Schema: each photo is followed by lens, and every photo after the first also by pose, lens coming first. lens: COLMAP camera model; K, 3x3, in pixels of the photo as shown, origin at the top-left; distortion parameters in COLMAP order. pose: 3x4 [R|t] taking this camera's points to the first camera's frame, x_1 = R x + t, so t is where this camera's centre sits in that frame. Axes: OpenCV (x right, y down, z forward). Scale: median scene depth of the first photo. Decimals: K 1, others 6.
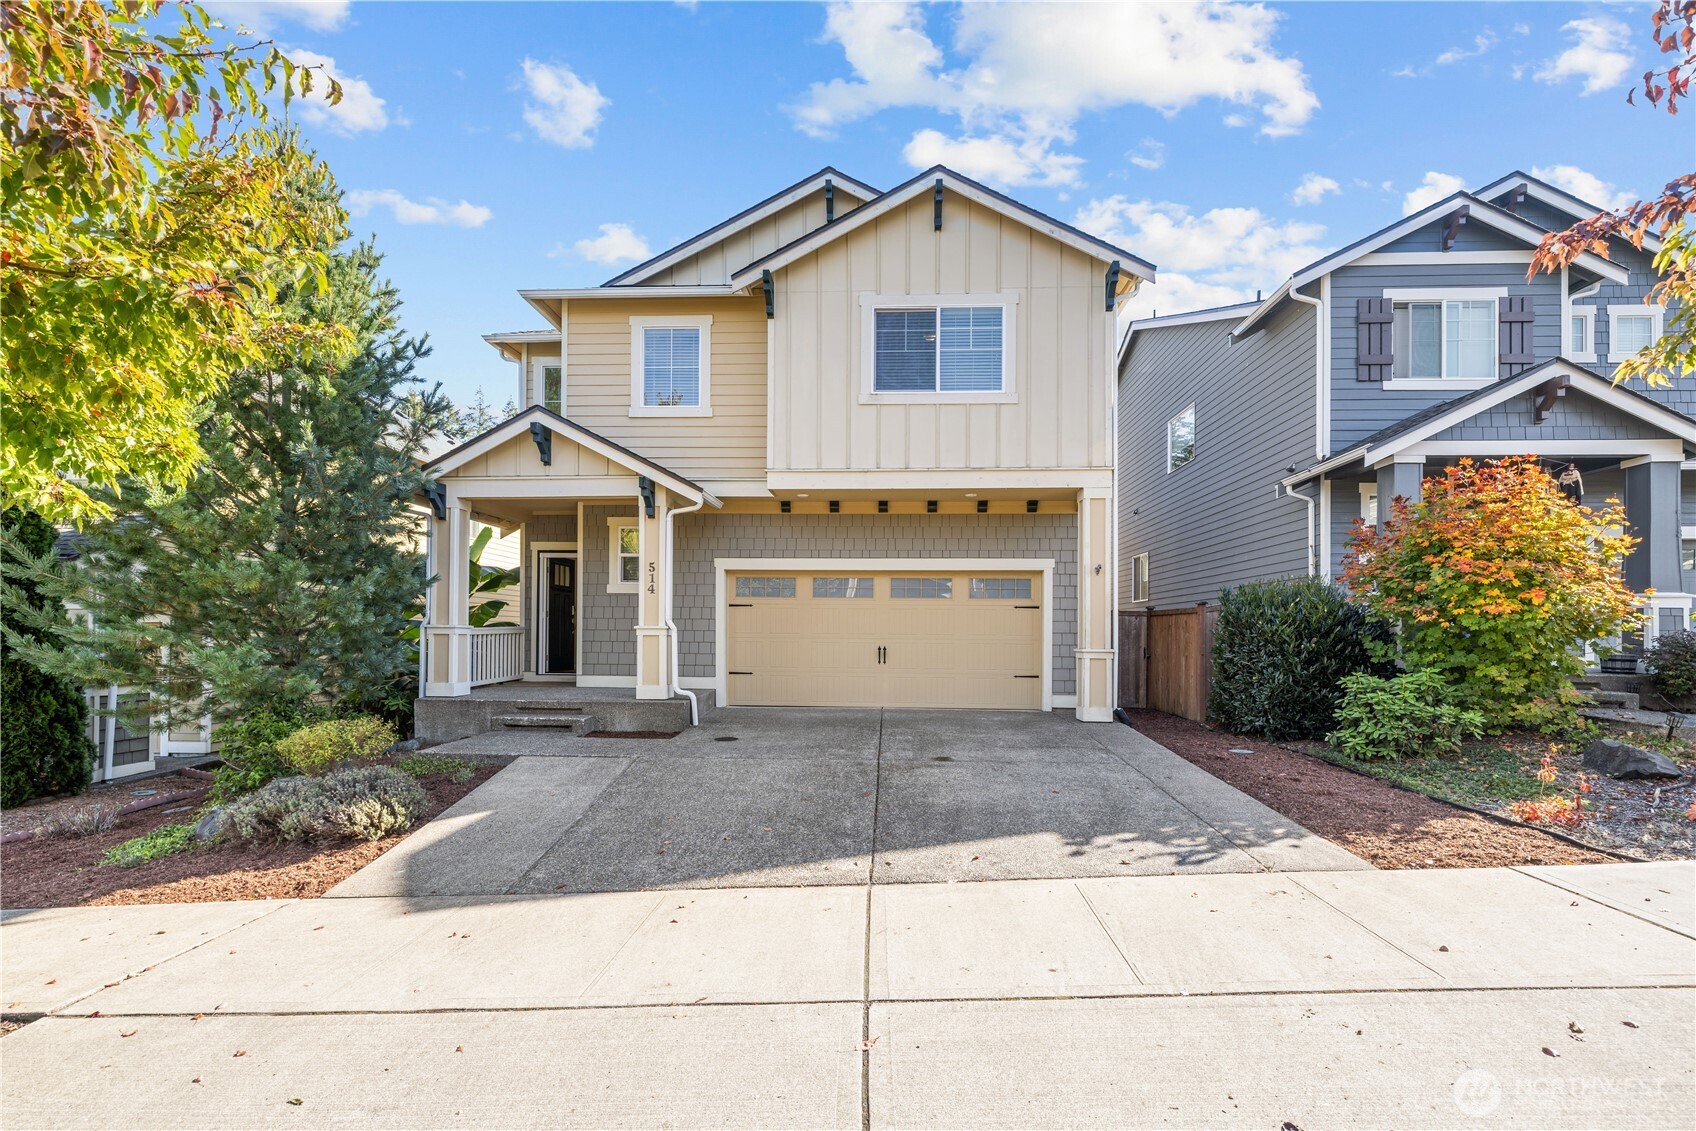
lens RADIAL K [[723.9, 0, 904.5], [0, 723.9, 619.2], [0, 0, 1]] dist [0.000824, 0.000375]
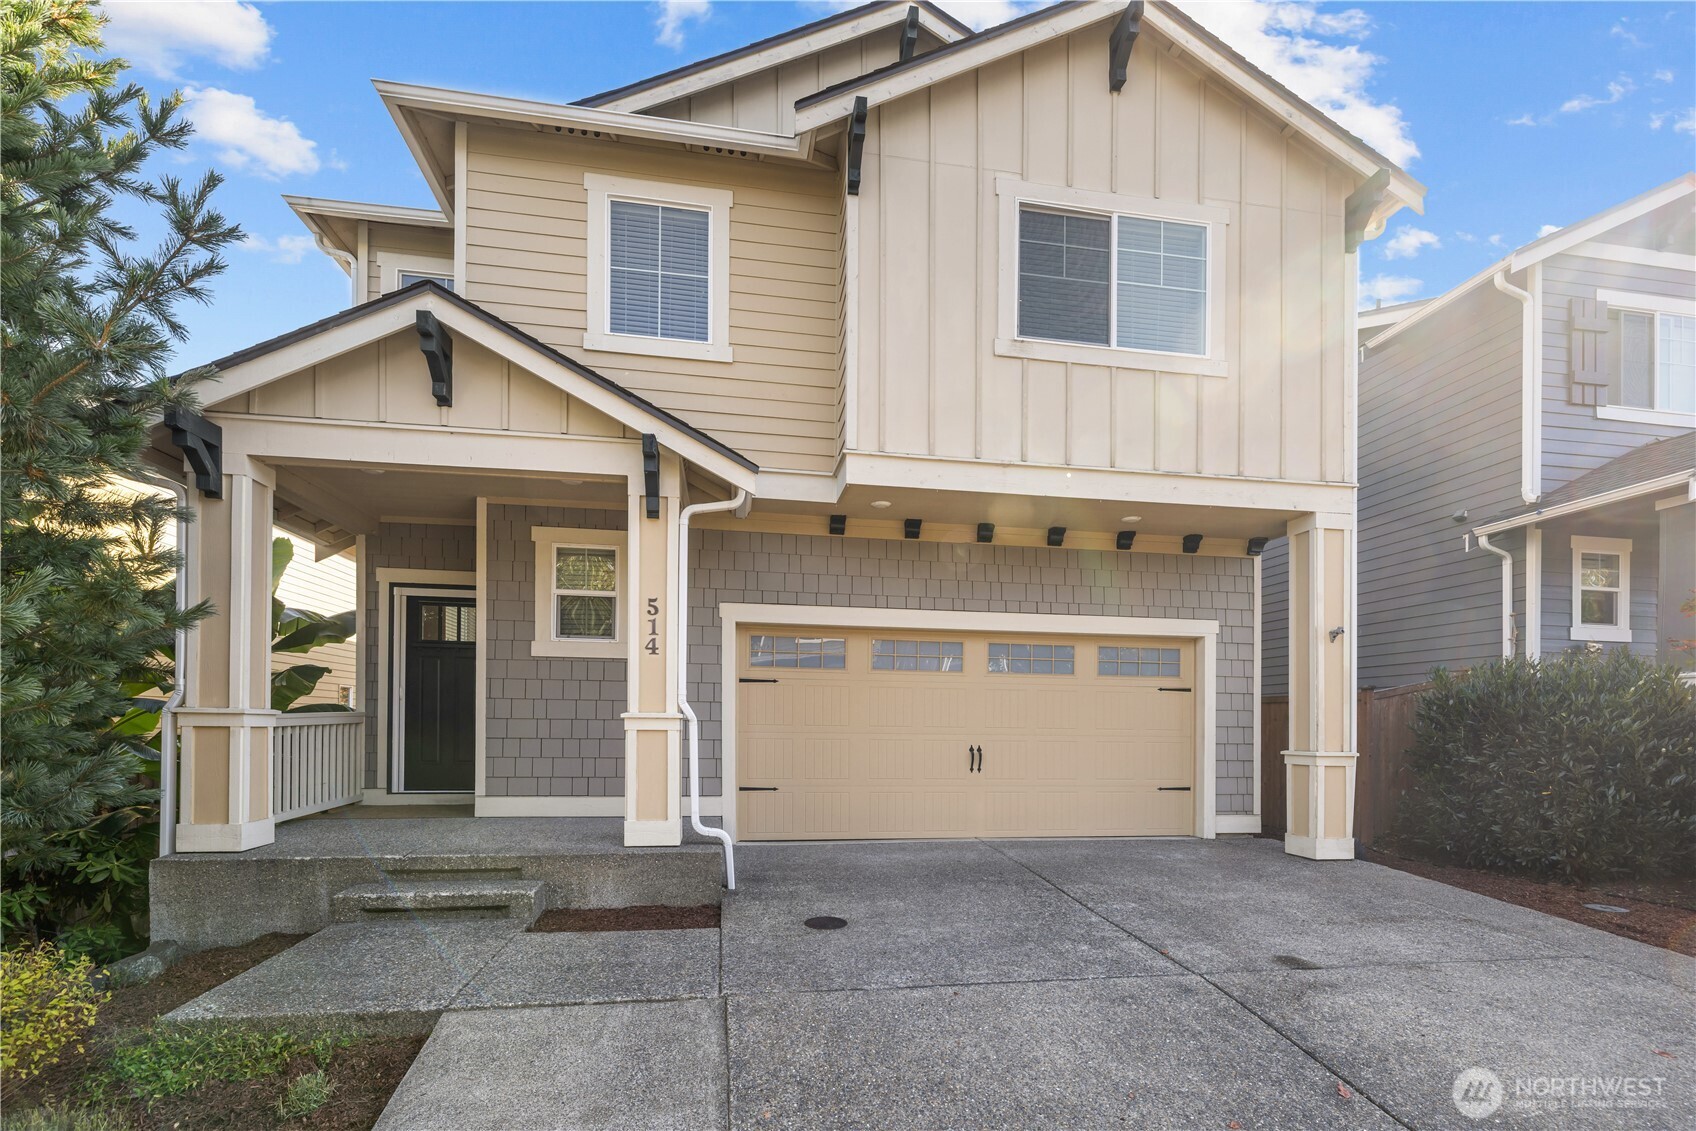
lens RADIAL K [[731.9, 0, 875.8], [0, 731.9, 715.4], [0, 0, 1]] dist [0.001433, -0.000001]
pose [[0.981345, 0.006695, 0.192141, -0.278961], [-0.009471, 0.999864, 0.013532, 0.001777], [-0.192024, -0.015099, 0.981274, 0.404008]]
